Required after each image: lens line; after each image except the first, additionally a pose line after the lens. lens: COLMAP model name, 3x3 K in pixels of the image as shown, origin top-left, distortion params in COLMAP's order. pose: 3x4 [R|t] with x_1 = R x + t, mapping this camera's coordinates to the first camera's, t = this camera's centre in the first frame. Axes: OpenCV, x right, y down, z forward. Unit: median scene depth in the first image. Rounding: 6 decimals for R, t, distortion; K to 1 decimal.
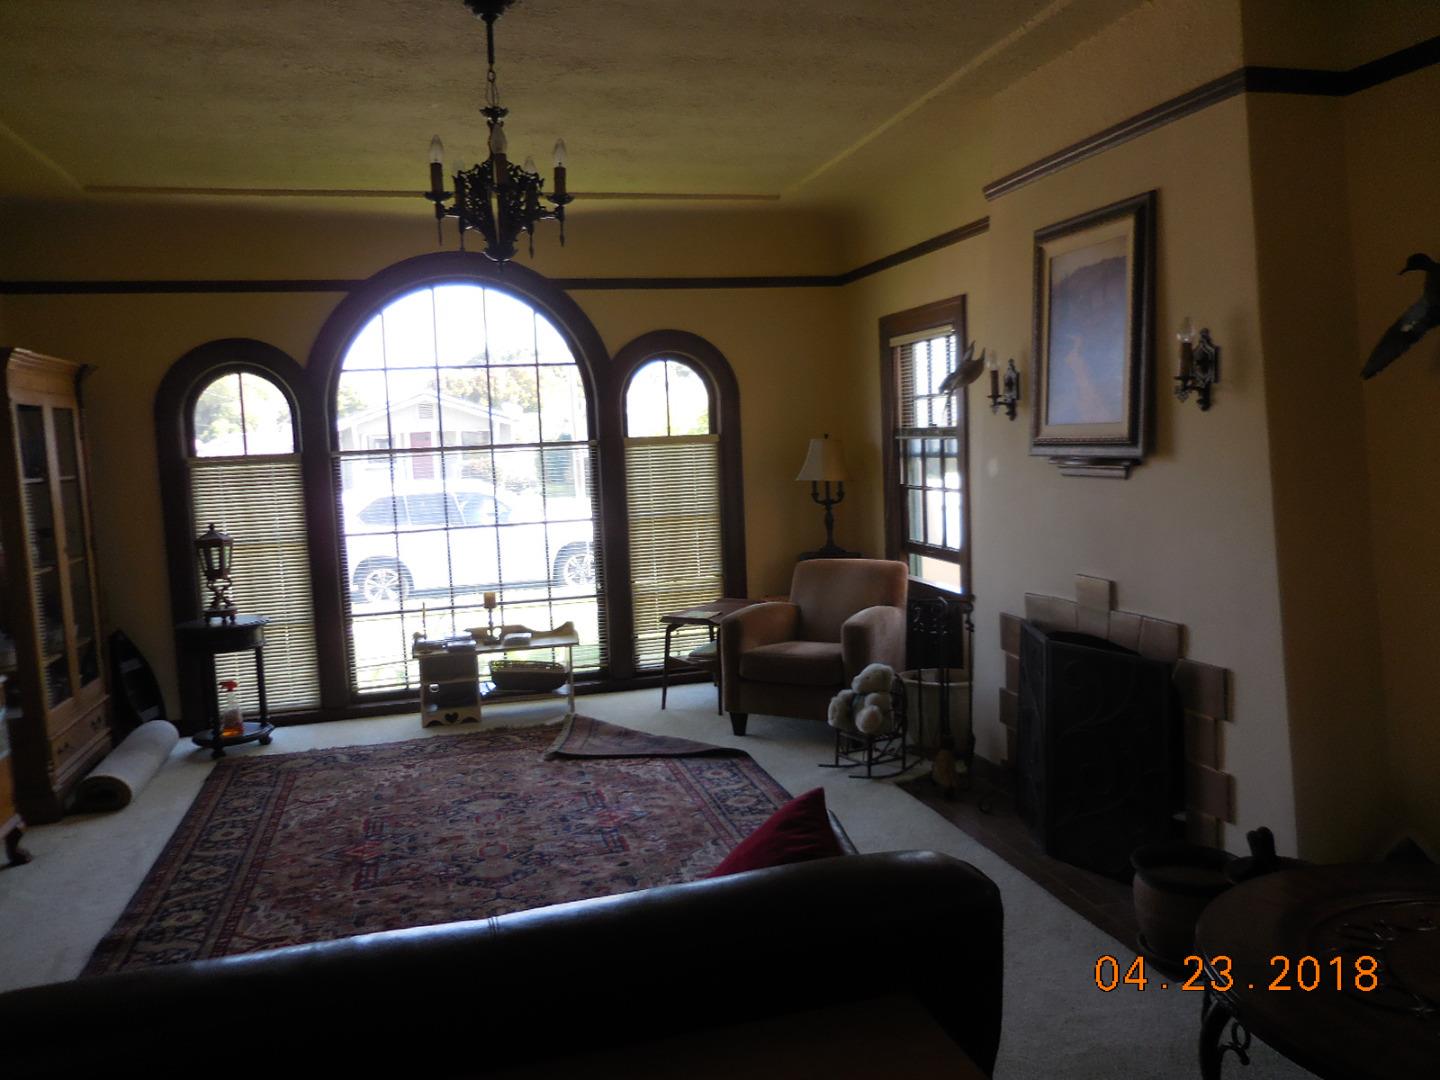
lens RADIAL K [[1171.3, 0, 719.9], [0, 1171.3, 533.9], [0, 0, 1]] dist [-0.042541, 0.002626]
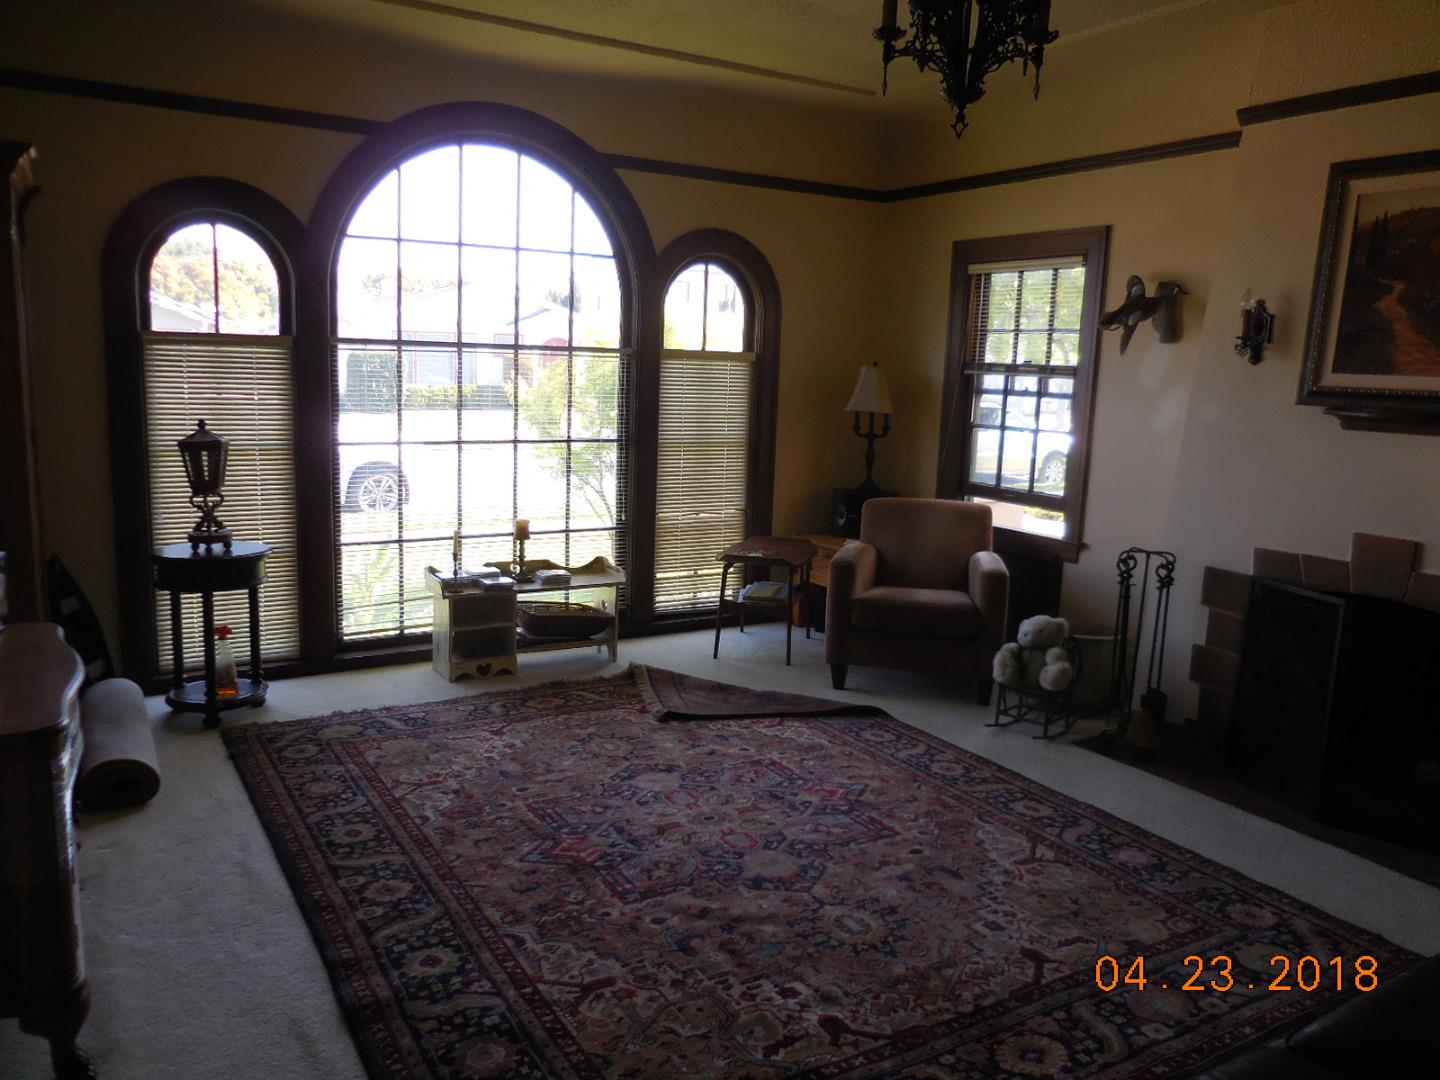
lens RADIAL K [[1168.5, 0, 720.0], [0, 1168.5, 540.0], [0, 0, 1]] dist [-0.003152, -0.010463]
pose [[0.954381, 0.029892, 0.297092, -0.345710], [-0.049545, 0.997037, 0.058843, 0.007646], [-0.294453, -0.070878, 0.953034, 0.170038]]
